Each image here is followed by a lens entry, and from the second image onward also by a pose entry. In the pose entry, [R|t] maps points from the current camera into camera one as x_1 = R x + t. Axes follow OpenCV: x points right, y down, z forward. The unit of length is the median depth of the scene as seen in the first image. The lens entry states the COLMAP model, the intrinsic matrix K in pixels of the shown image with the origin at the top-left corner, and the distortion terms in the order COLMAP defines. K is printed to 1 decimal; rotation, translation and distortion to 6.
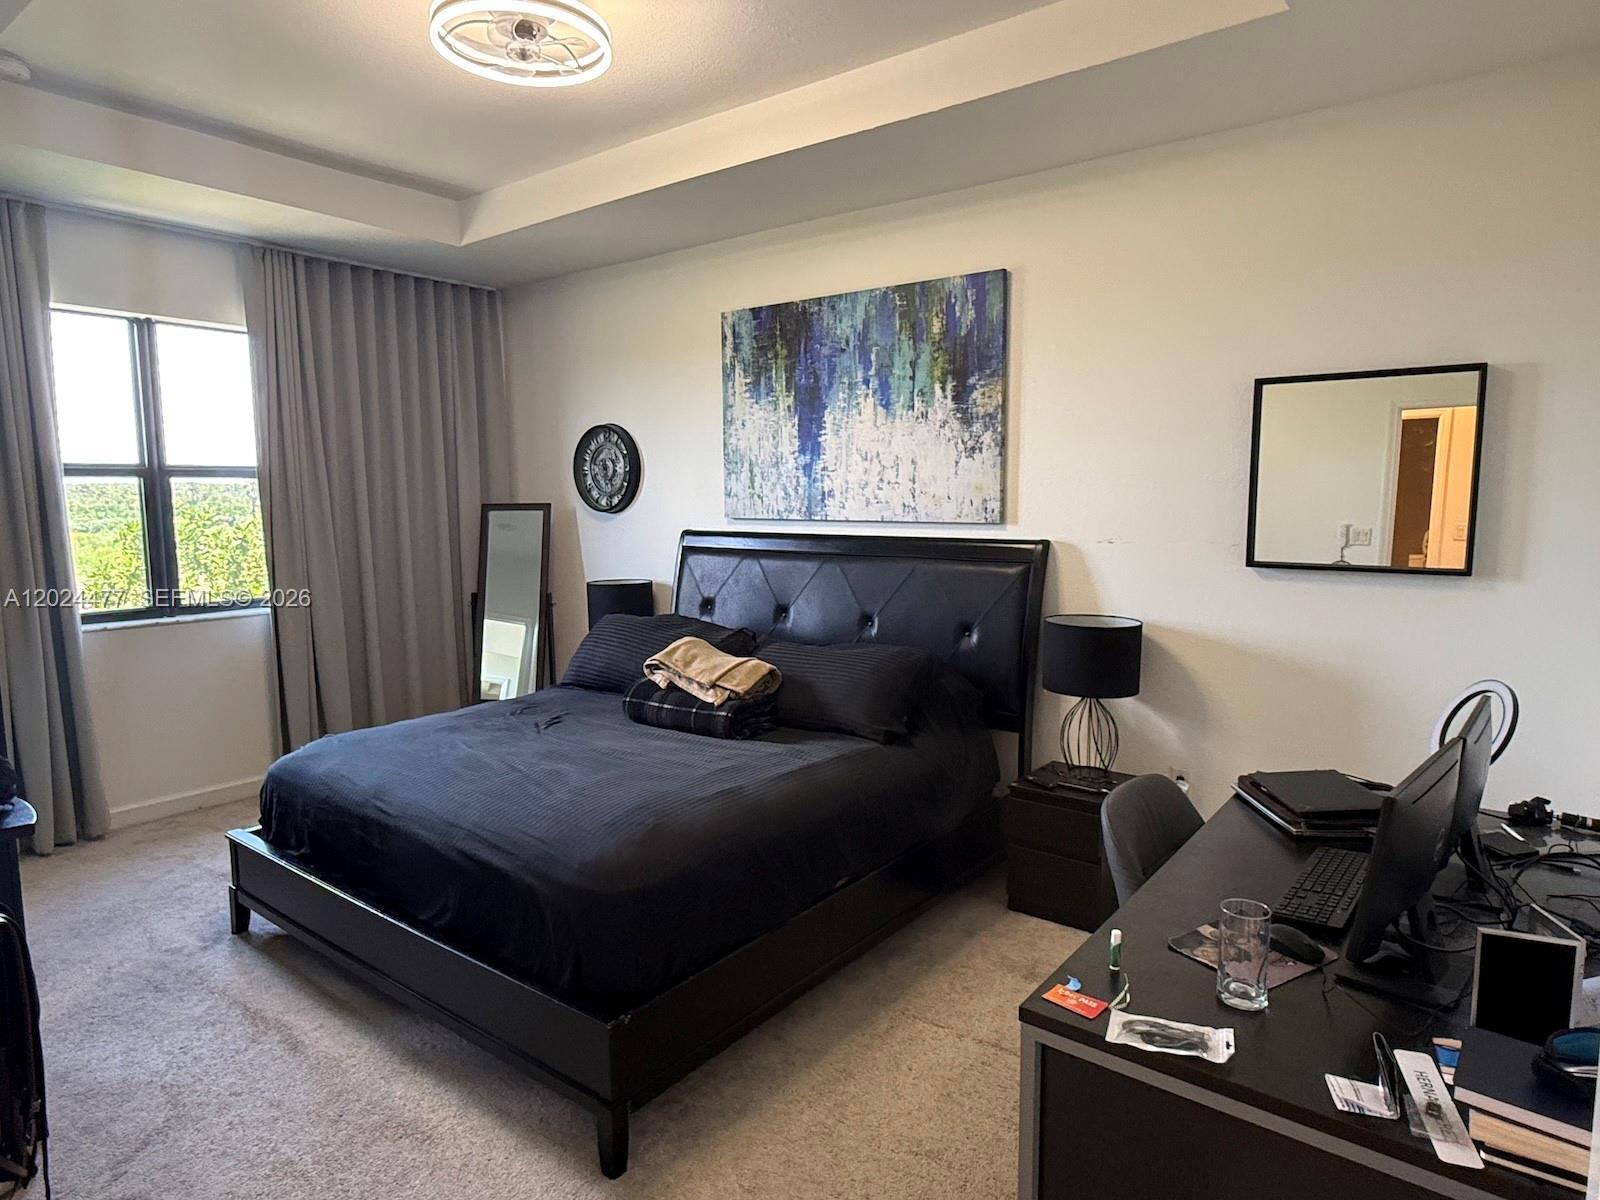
lens RADIAL K [[943.8, 0, 801.9], [0, 943.8, 603.3], [0, 0, 1]] dist [0.000189, -0.000320]
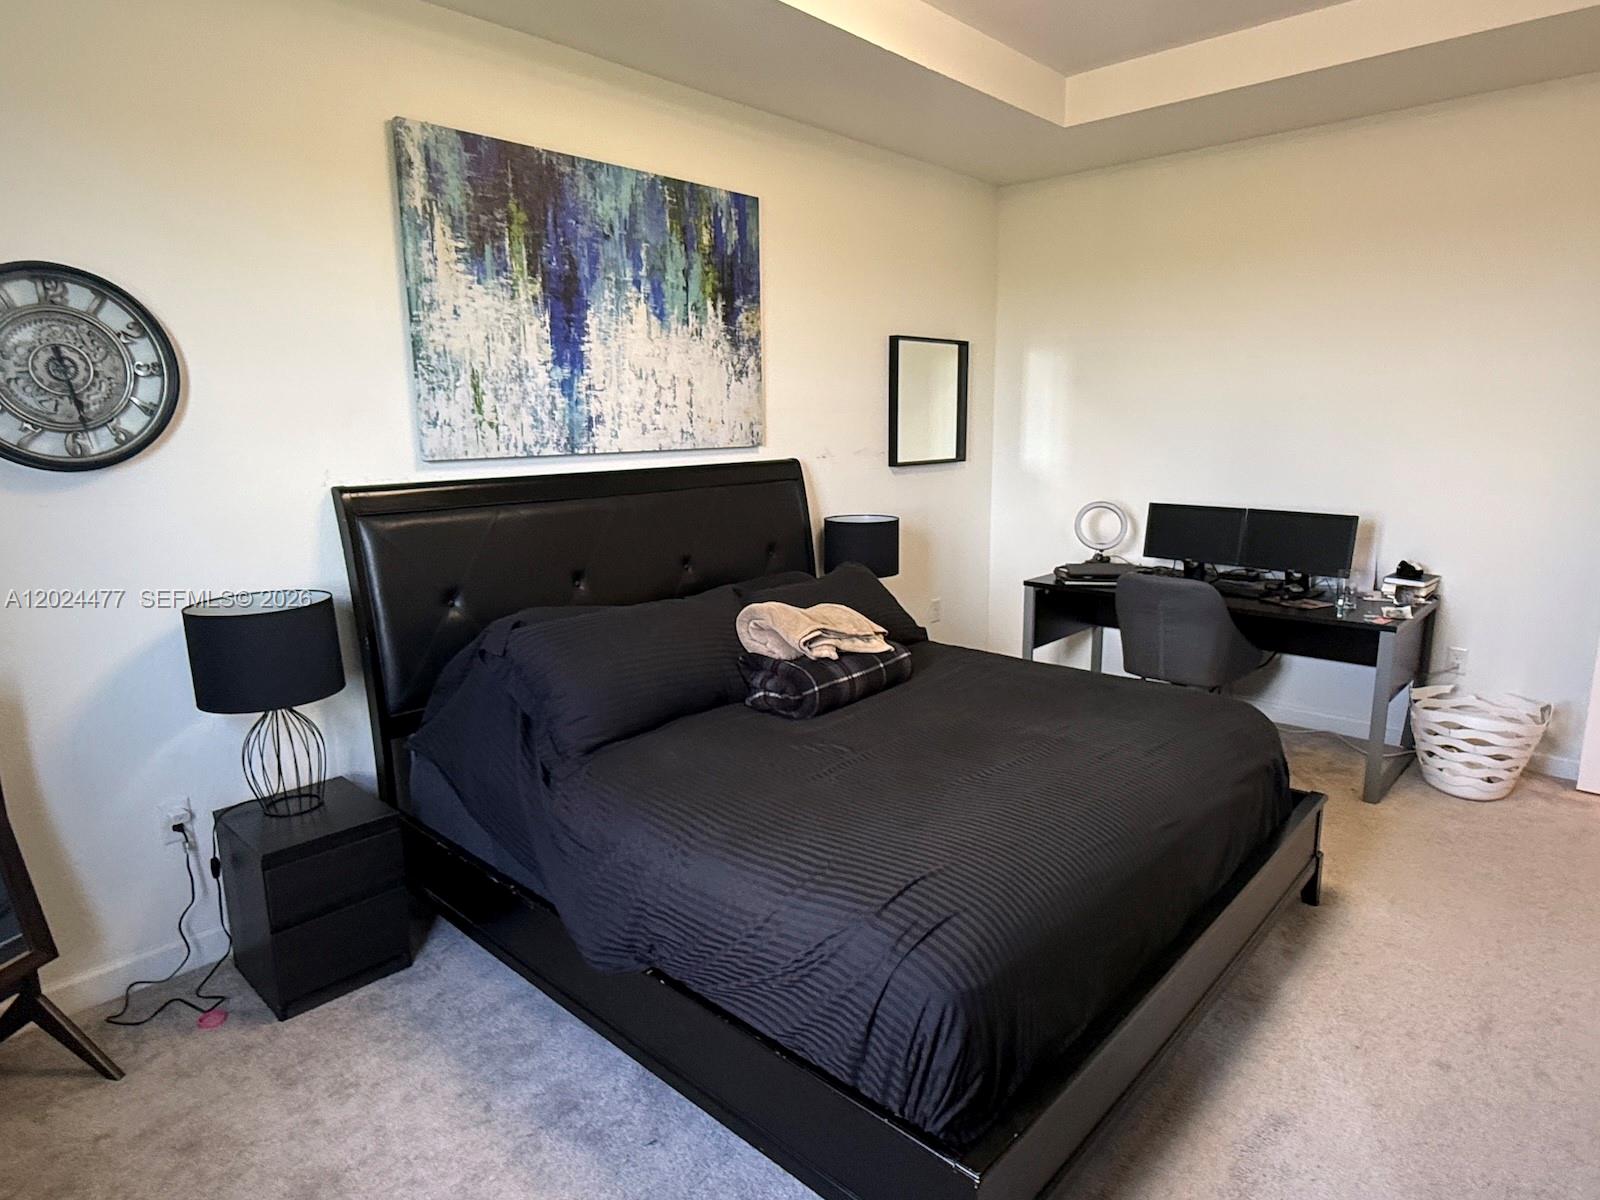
lens RADIAL K [[943.8, 0, 802.2], [0, 943.8, 606.6], [0, 0, 1]] dist [0.000189, -0.000320]
pose [[0.089721, -0.195026, 0.976686, -0.780936], [0.130431, 0.974496, 0.182607, -0.088000], [-0.987389, 0.111007, 0.112870, 0.783315]]
